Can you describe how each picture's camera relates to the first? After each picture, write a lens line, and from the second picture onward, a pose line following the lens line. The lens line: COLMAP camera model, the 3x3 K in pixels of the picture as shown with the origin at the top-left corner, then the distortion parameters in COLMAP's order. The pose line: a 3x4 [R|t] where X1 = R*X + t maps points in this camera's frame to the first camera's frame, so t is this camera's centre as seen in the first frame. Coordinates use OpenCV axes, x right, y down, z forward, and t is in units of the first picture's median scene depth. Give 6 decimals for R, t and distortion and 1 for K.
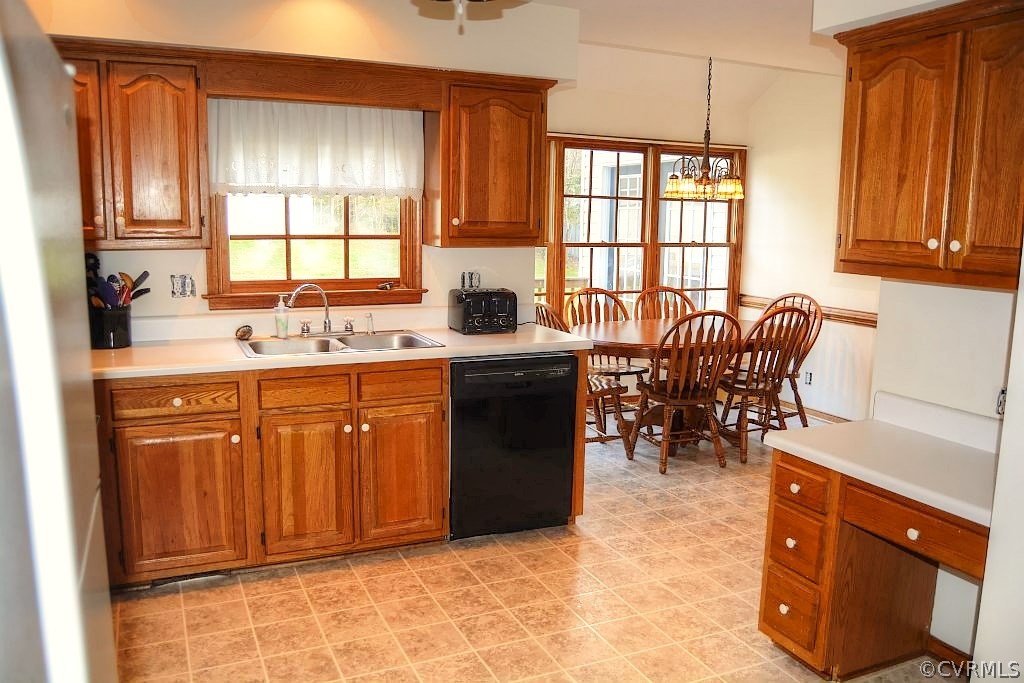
lens RADIAL K [[802.1, 0, 512.0], [0, 802.1, 337.5], [0, 0, 1]] dist [-0.079239, 0.012236]
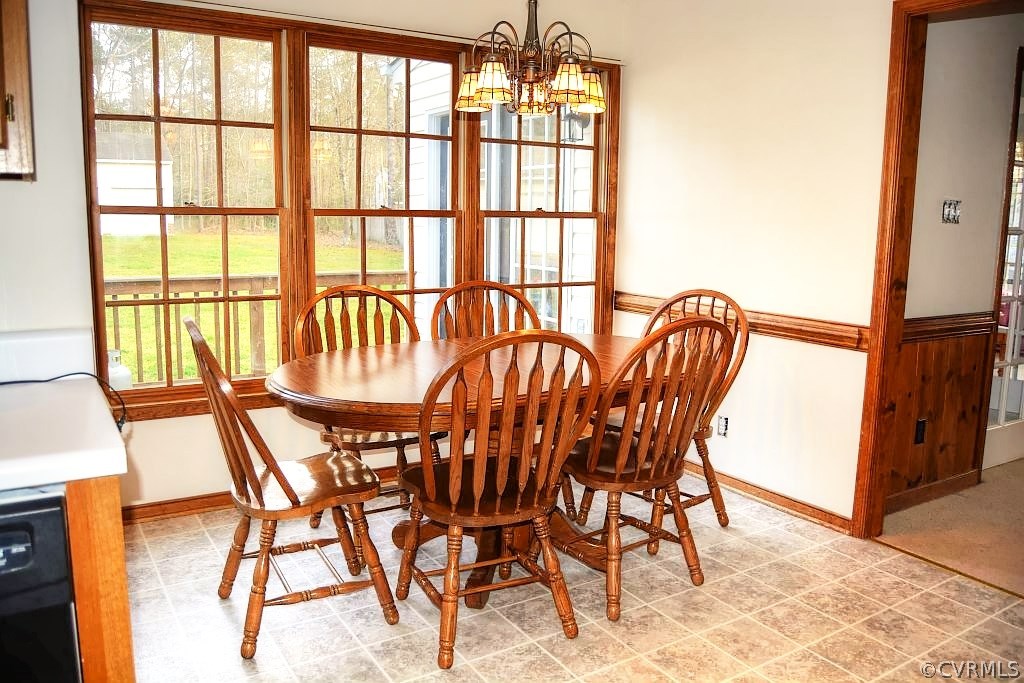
lens RADIAL K [[802.1, 0, 513.0], [0, 802.1, 333.1], [0, 0, 1]] dist [-0.079239, 0.012236]
pose [[0.991620, -0.020589, 0.127537, 0.212584], [0.020797, 0.999784, -0.000303, -0.039015], [-0.127503, 0.002953, 0.991834, 0.643085]]
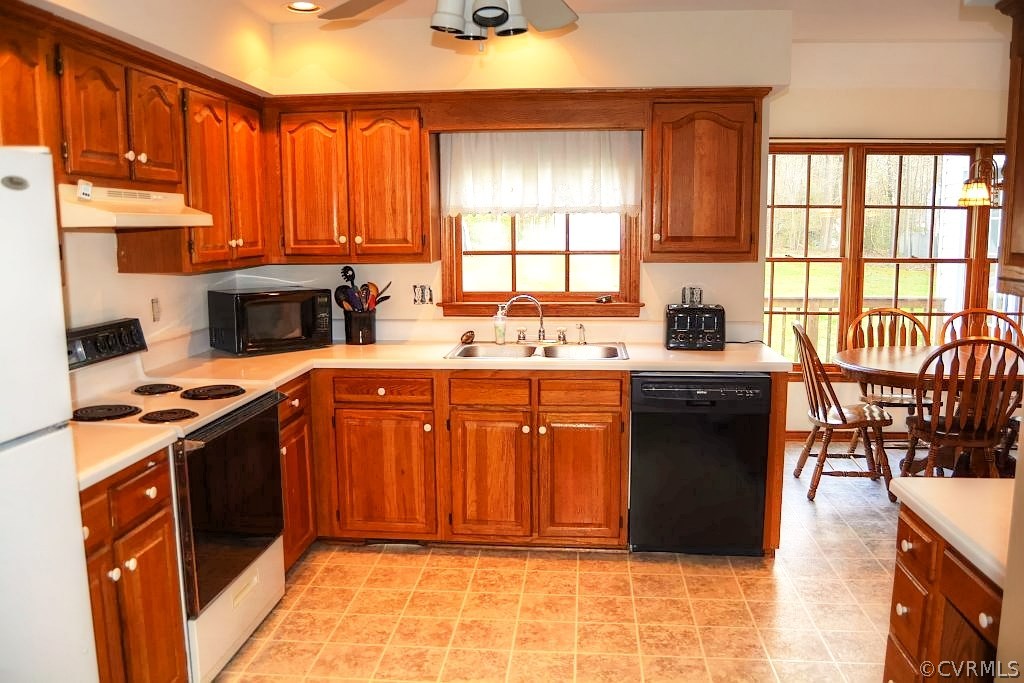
lens RADIAL K [[802.1, 0, 520.4], [0, 802.1, 337.1], [0, 0, 1]] dist [-0.079239, 0.012236]
pose [[0.868186, 0.044214, -0.494265, 0.276139], [-0.053882, 0.998533, -0.005320, -0.003973], [0.493305, 0.031251, 0.869295, 0.041422]]
